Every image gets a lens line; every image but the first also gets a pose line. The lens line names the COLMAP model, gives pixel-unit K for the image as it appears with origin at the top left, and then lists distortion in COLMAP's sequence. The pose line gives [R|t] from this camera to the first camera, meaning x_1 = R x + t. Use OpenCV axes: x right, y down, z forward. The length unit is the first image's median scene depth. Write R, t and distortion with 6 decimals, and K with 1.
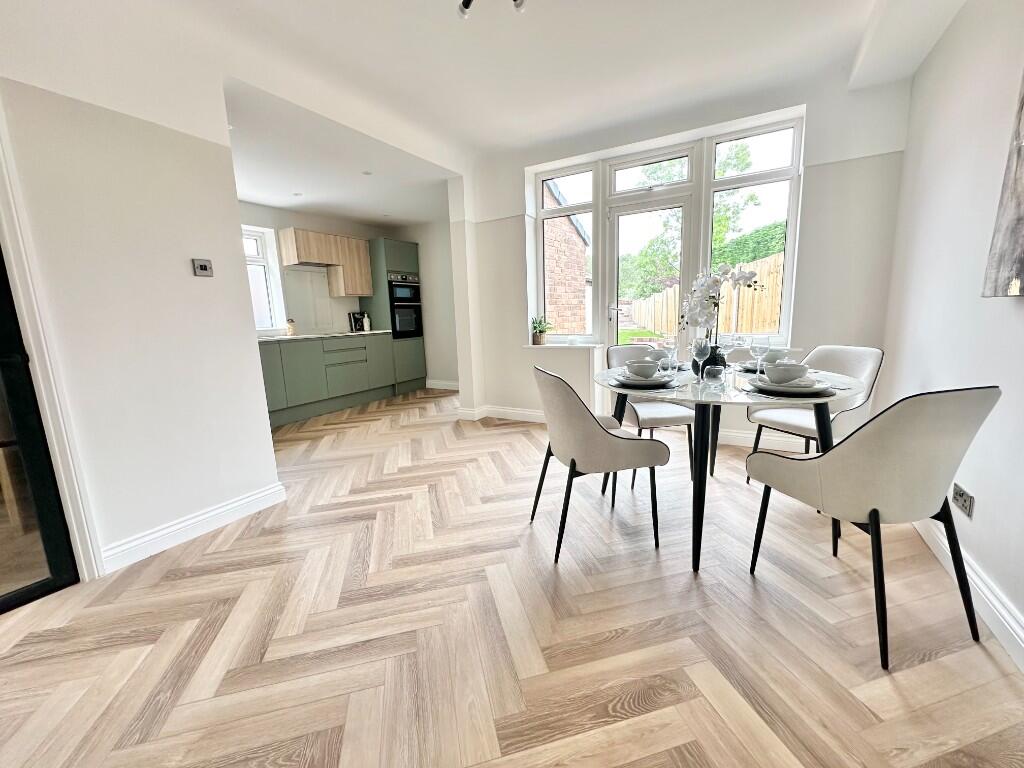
lens RADIAL K [[409.6, 0, 512.0], [0, 409.6, 384.0], [0, 0, 1]] dist [-0.003204, 0.002556]
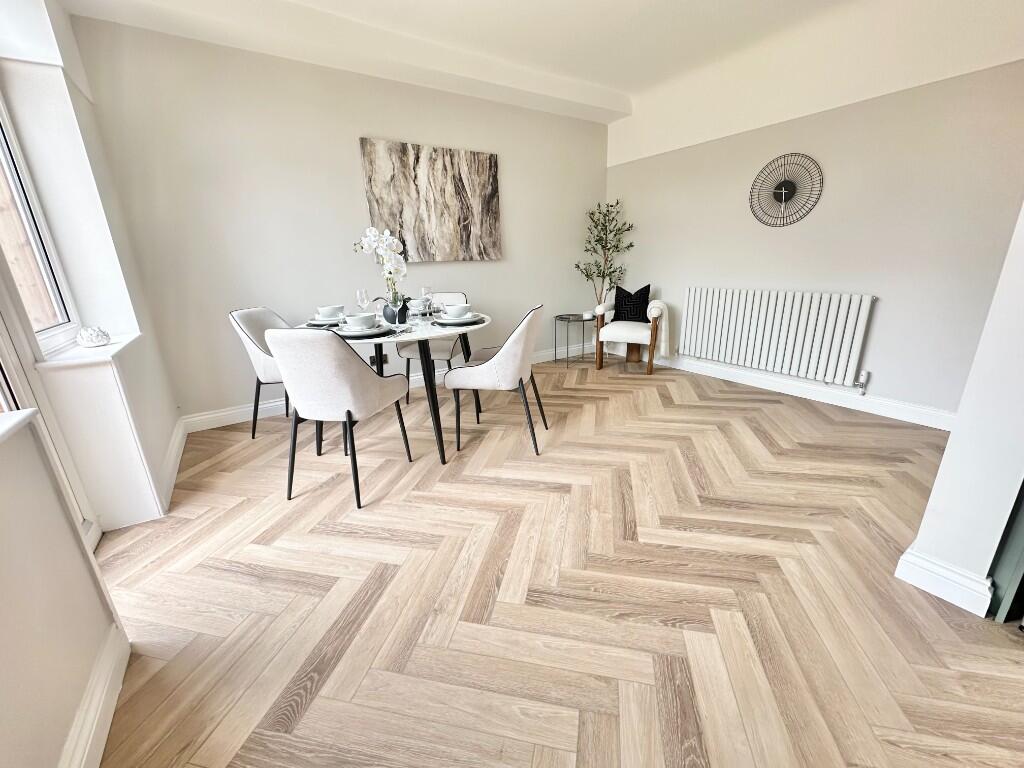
lens RADIAL K [[409.6, 0, 512.0], [0, 409.6, 384.0], [0, 0, 1]] dist [-0.003204, 0.002556]
pose [[-0.894344, -0.074220, 0.441180, -0.310286], [0.134717, 0.895693, 0.423776, -0.265792], [-0.426614, 0.438436, -0.791059, 1.563807]]
